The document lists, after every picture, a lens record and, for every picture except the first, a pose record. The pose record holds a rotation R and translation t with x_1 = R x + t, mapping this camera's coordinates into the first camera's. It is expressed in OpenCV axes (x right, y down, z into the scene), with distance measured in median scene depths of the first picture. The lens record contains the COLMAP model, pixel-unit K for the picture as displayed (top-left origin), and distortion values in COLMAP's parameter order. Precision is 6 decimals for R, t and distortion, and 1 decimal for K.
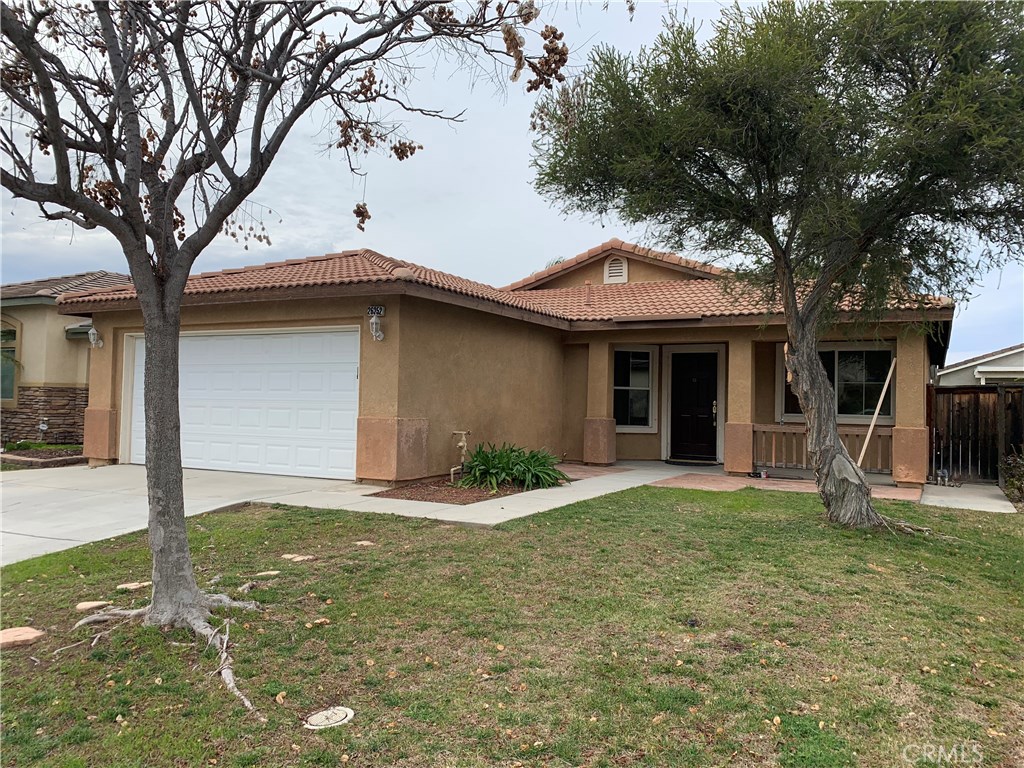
lens RADIAL K [[784.4, 0, 512.0], [0, 784.4, 384.0], [0, 0, 1]] dist [0.027358, -0.012274]
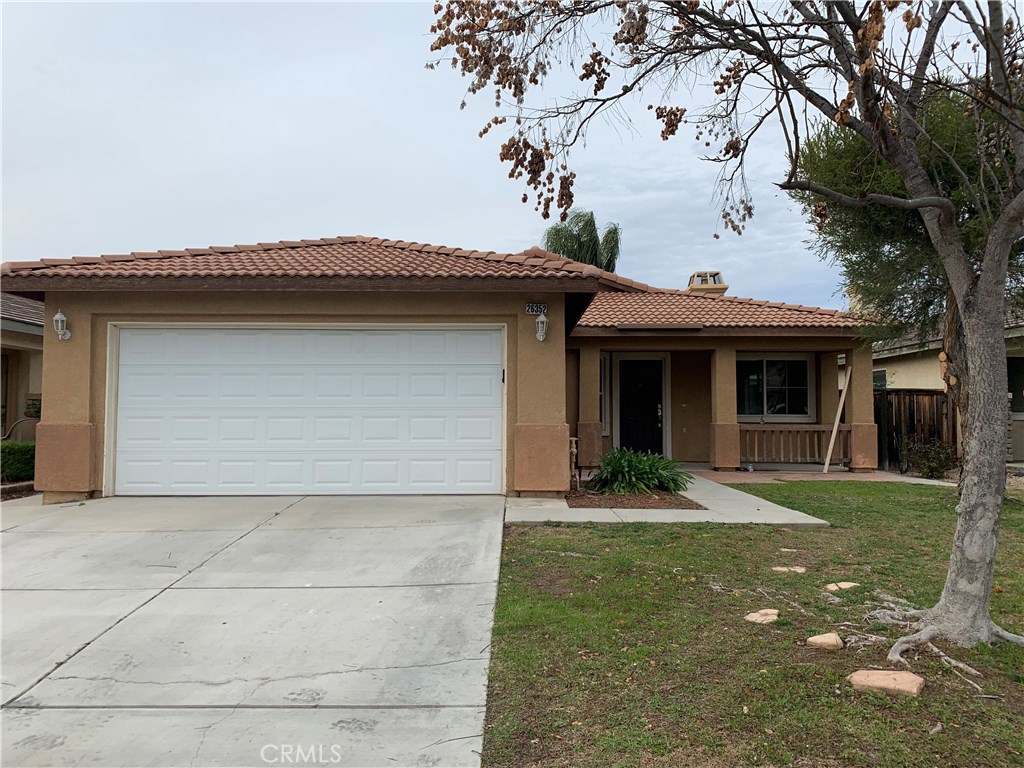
lens RADIAL K [[784.4, 0, 512.0], [0, 784.4, 384.0], [0, 0, 1]] dist [0.027358, -0.012274]
pose [[0.883117, 0.001529, 0.469149, -0.516507], [0.002961, 0.999957, -0.008832, 0.002819], [-0.469143, 0.009189, 0.883075, 0.161441]]
